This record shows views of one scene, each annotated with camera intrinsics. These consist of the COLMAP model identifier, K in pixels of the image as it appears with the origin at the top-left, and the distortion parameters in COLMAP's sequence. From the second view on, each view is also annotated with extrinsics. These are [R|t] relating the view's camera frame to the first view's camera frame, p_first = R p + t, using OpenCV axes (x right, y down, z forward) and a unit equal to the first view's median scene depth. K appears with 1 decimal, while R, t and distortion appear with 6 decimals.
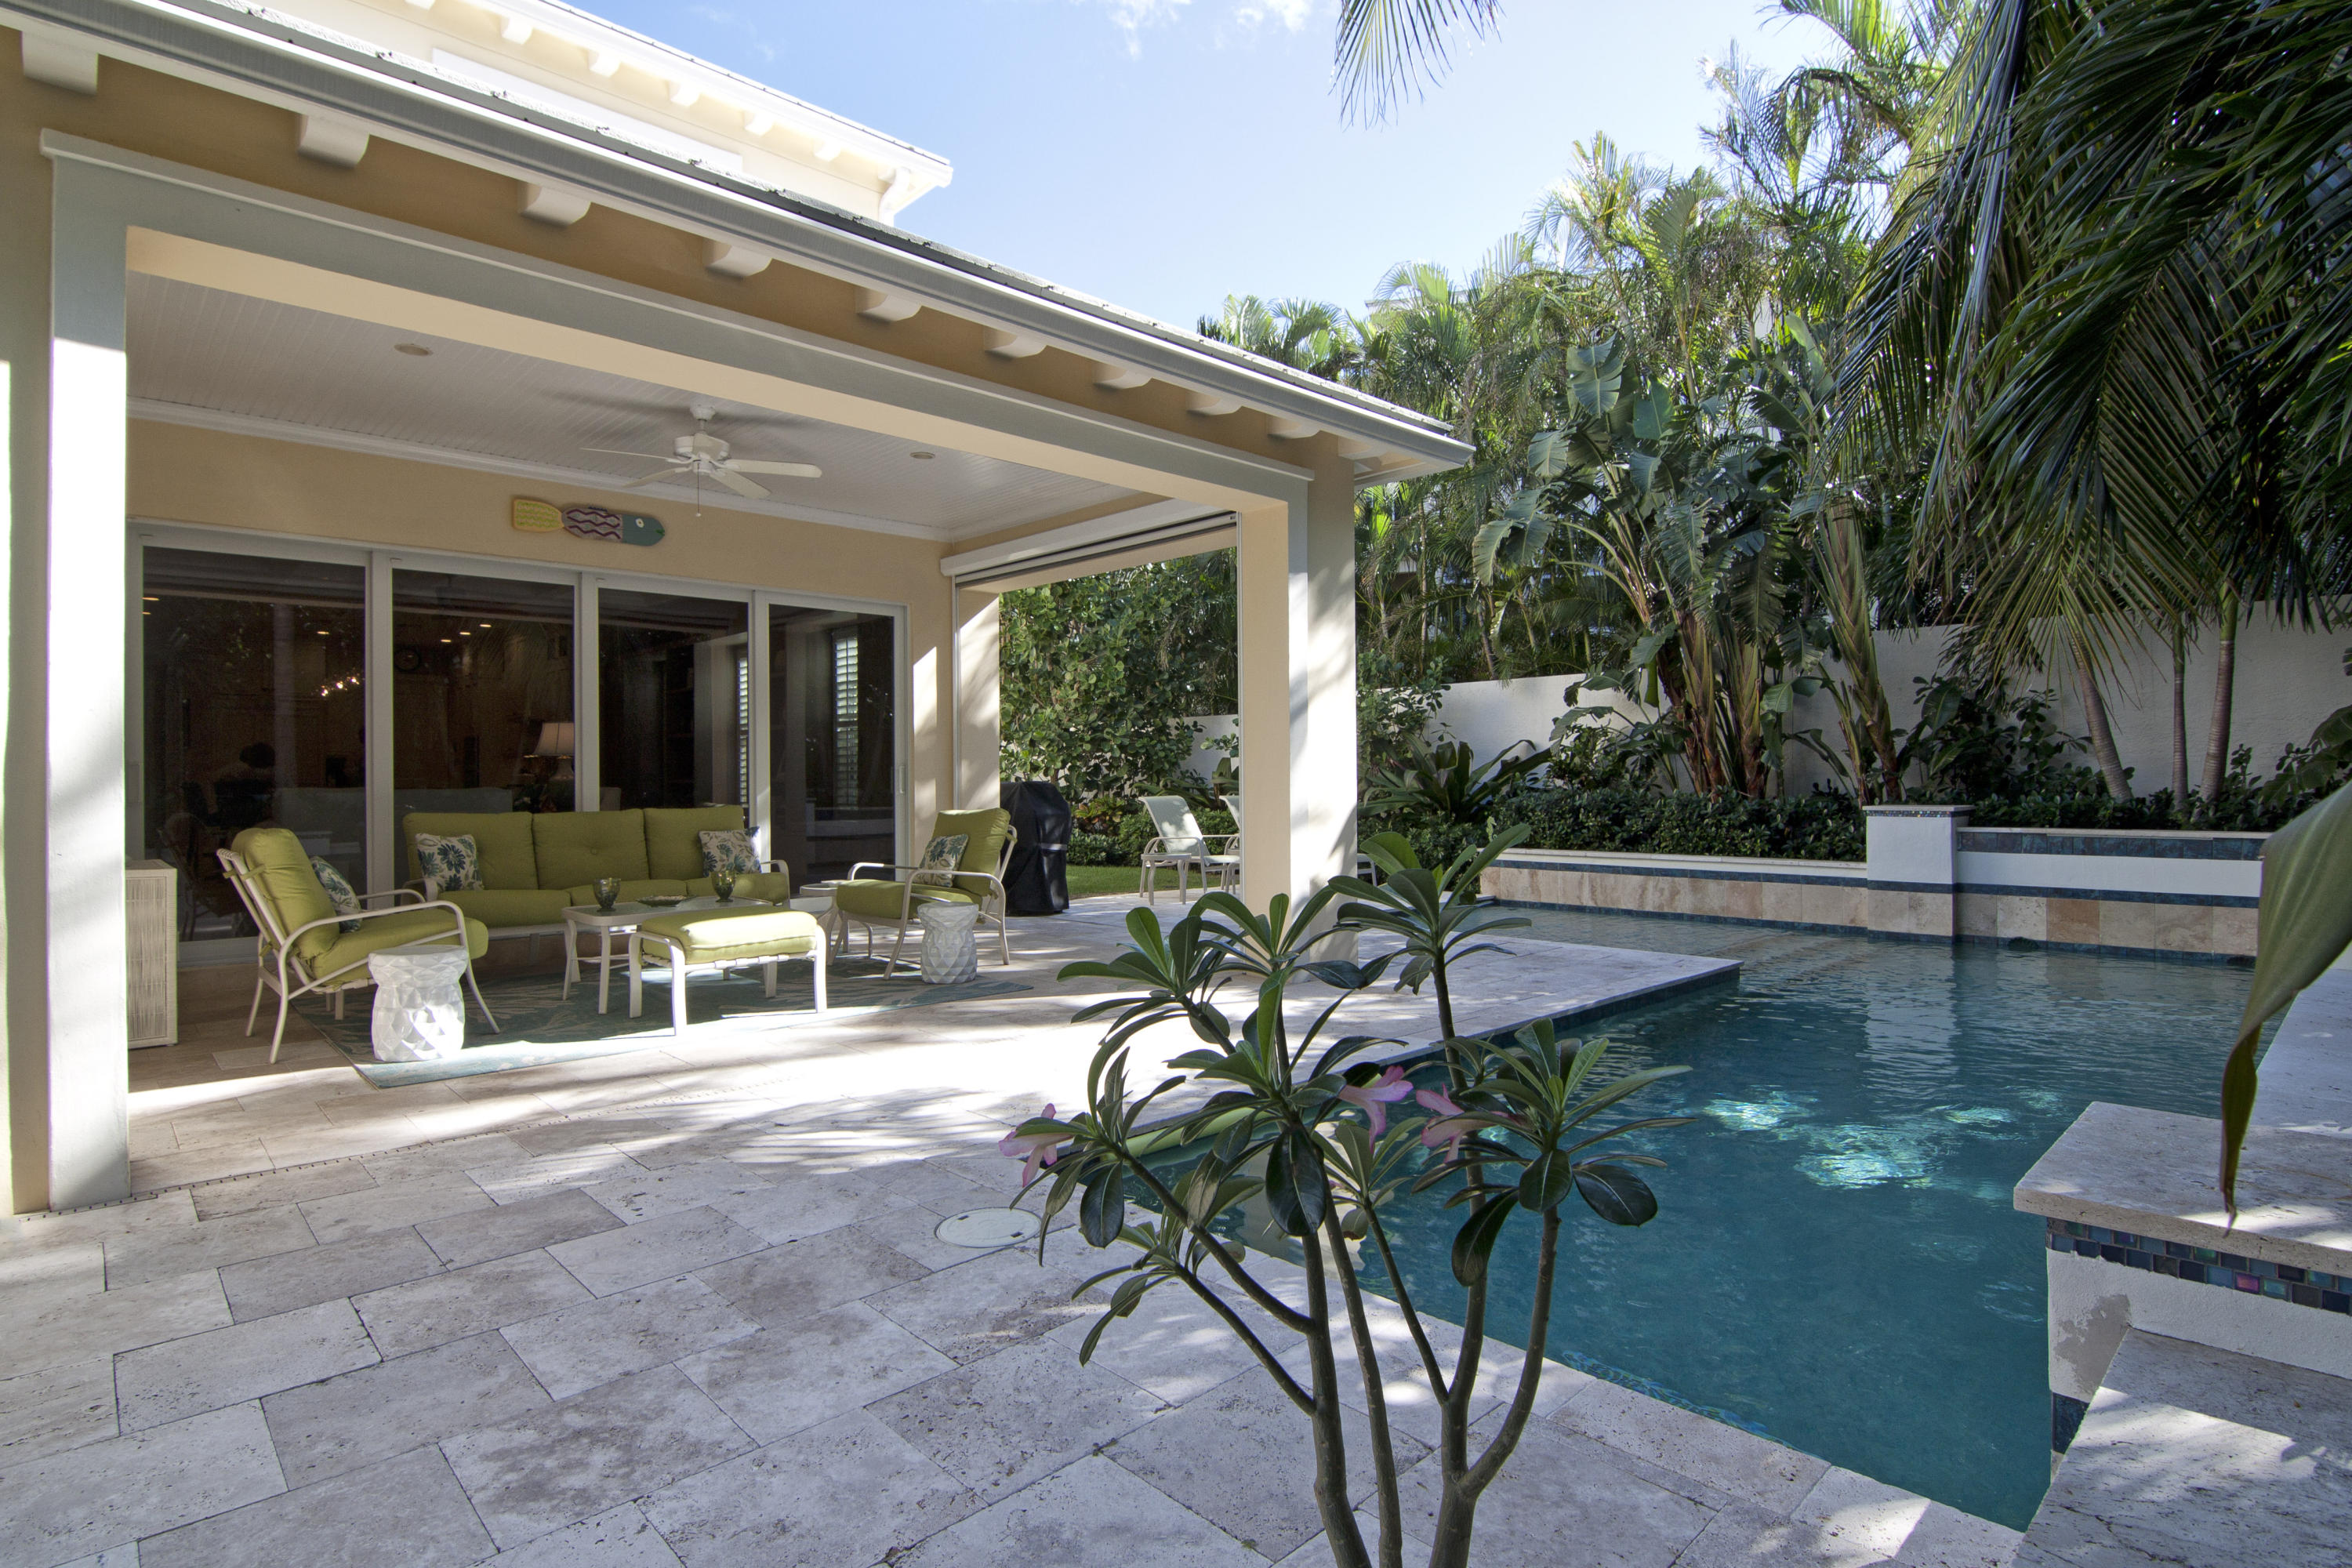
lens RADIAL K [[1197.3, 0, 1197.7], [0, 1197.3, 775.6], [0, 0, 1]] dist [0.001268, -0.015432]
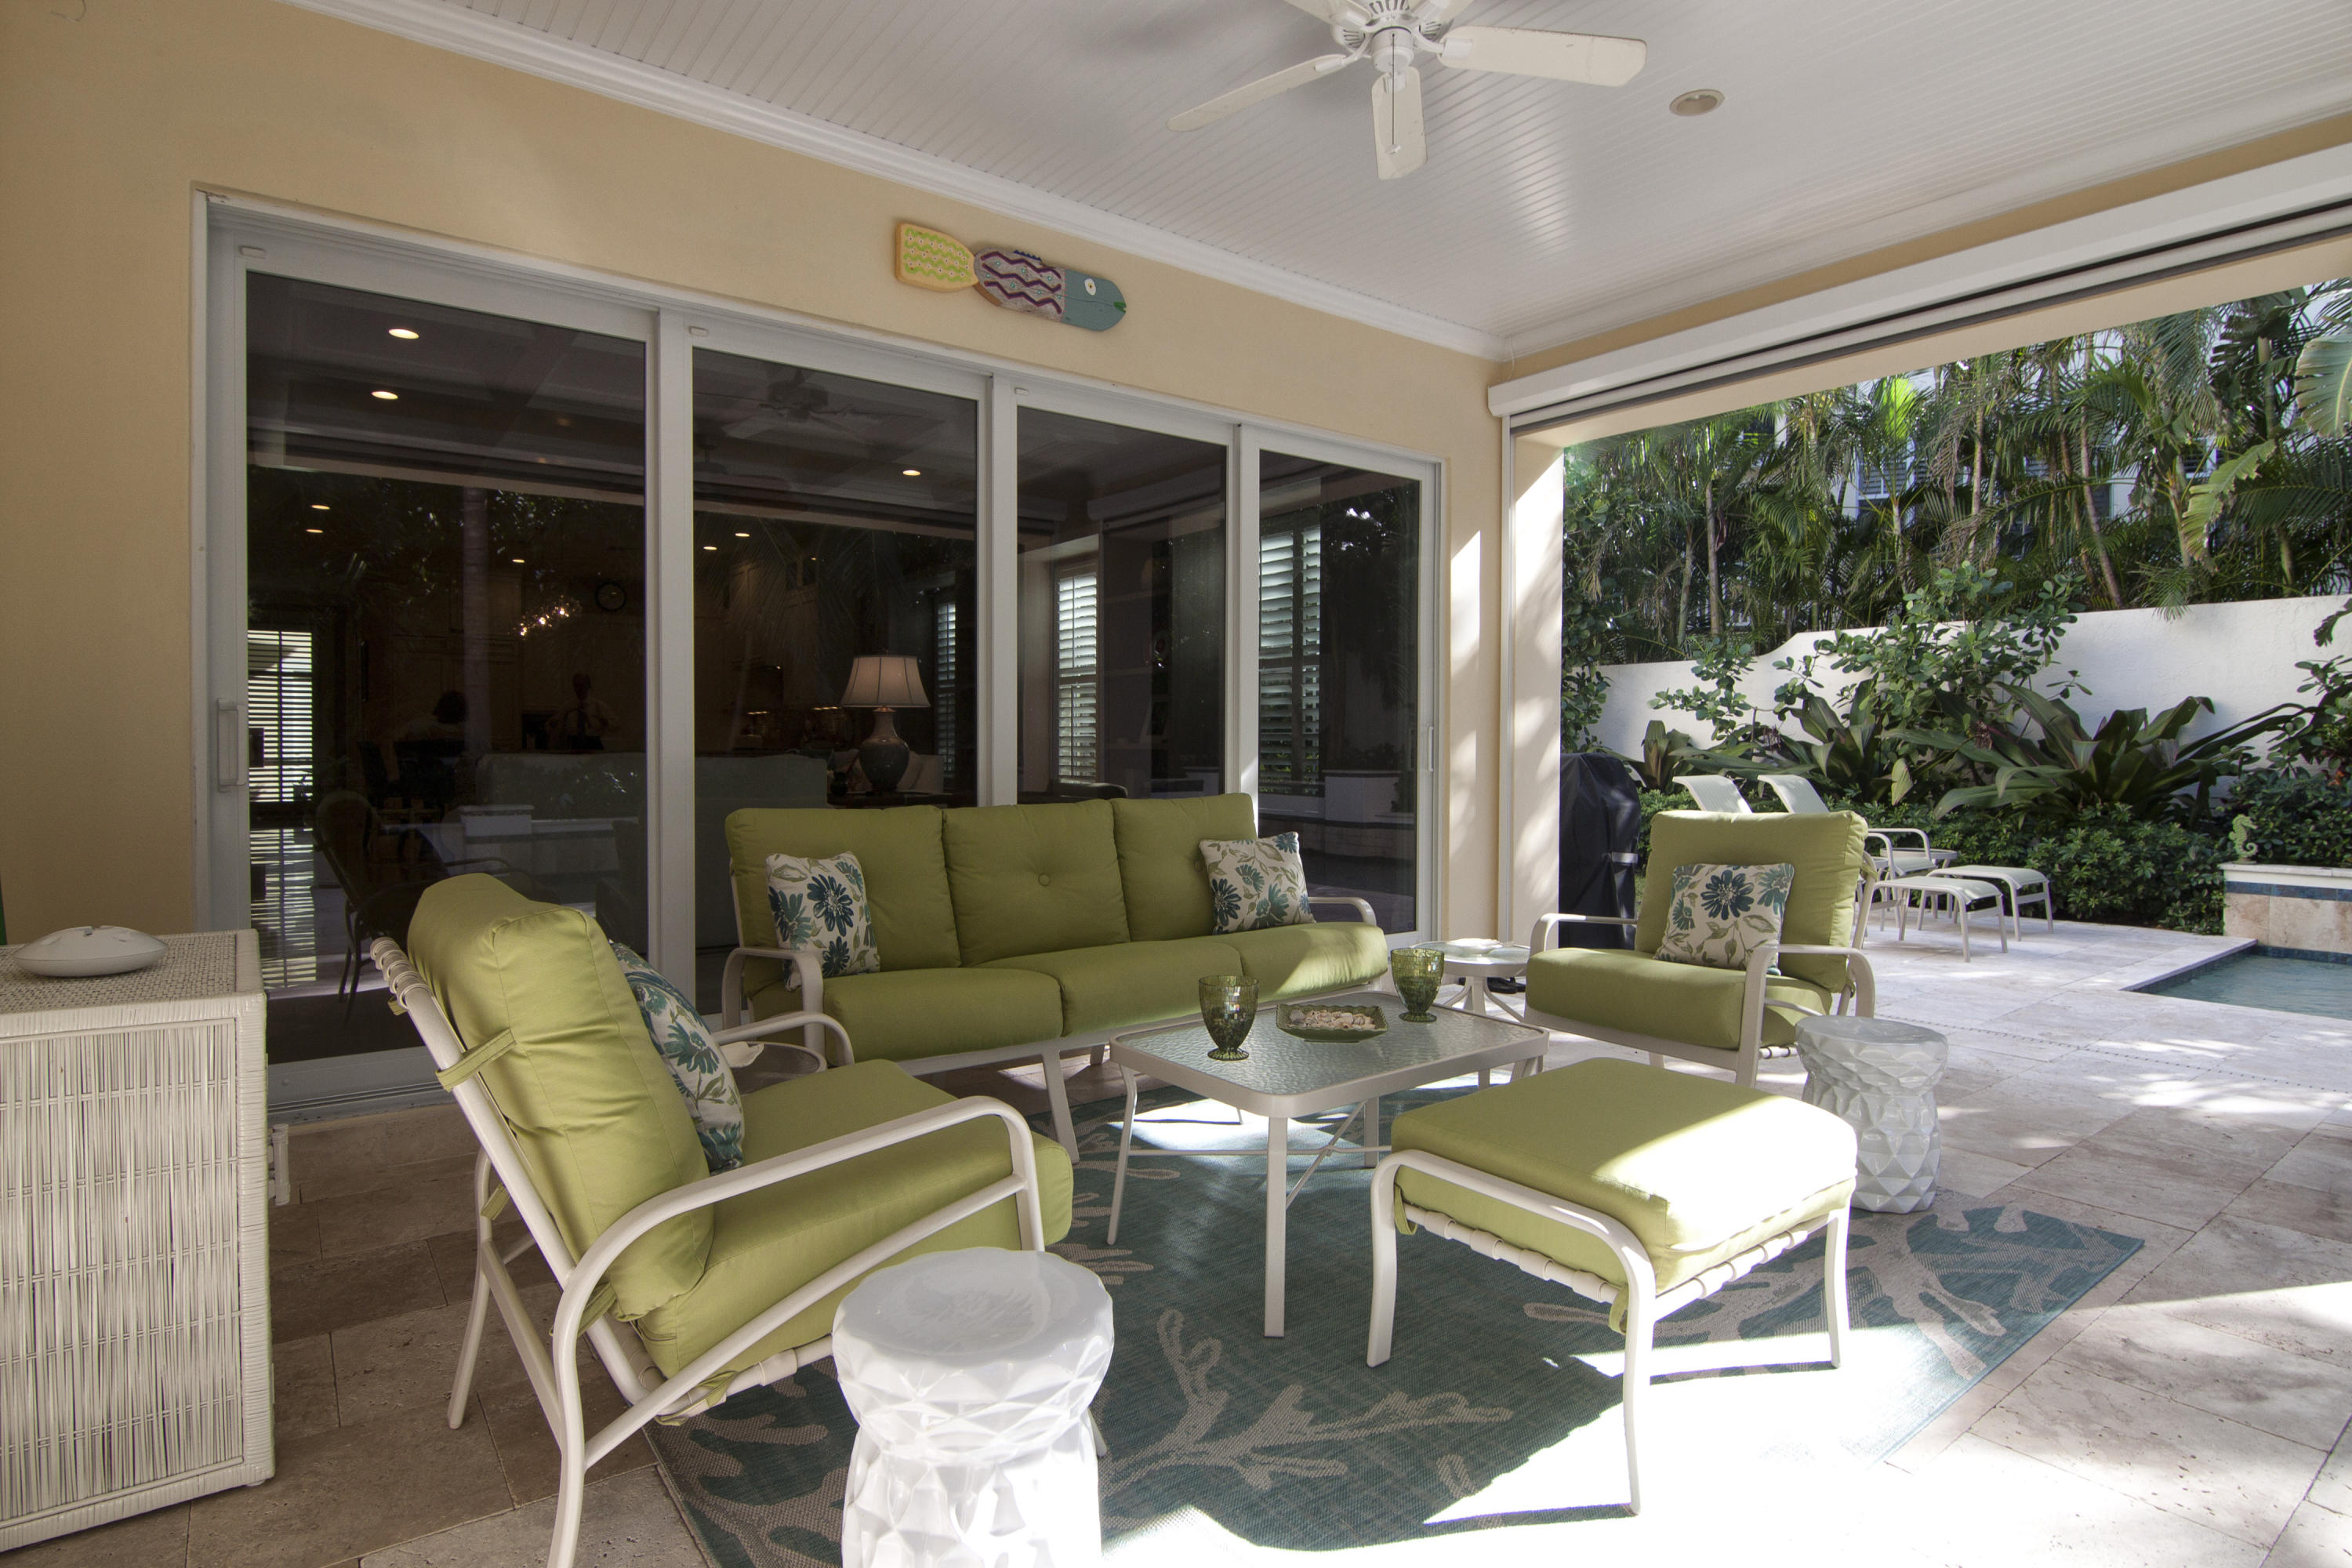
lens RADIAL K [[1197.9, 0, 1174.4], [0, 1197.9, 760.3], [0, 0, 1]] dist [-0.018422, -0.000937]
pose [[0.993388, 0.011625, -0.114213, -0.289832], [-0.009882, 0.999826, 0.015814, 0.000744], [0.114377, -0.014580, 0.993330, 0.358498]]
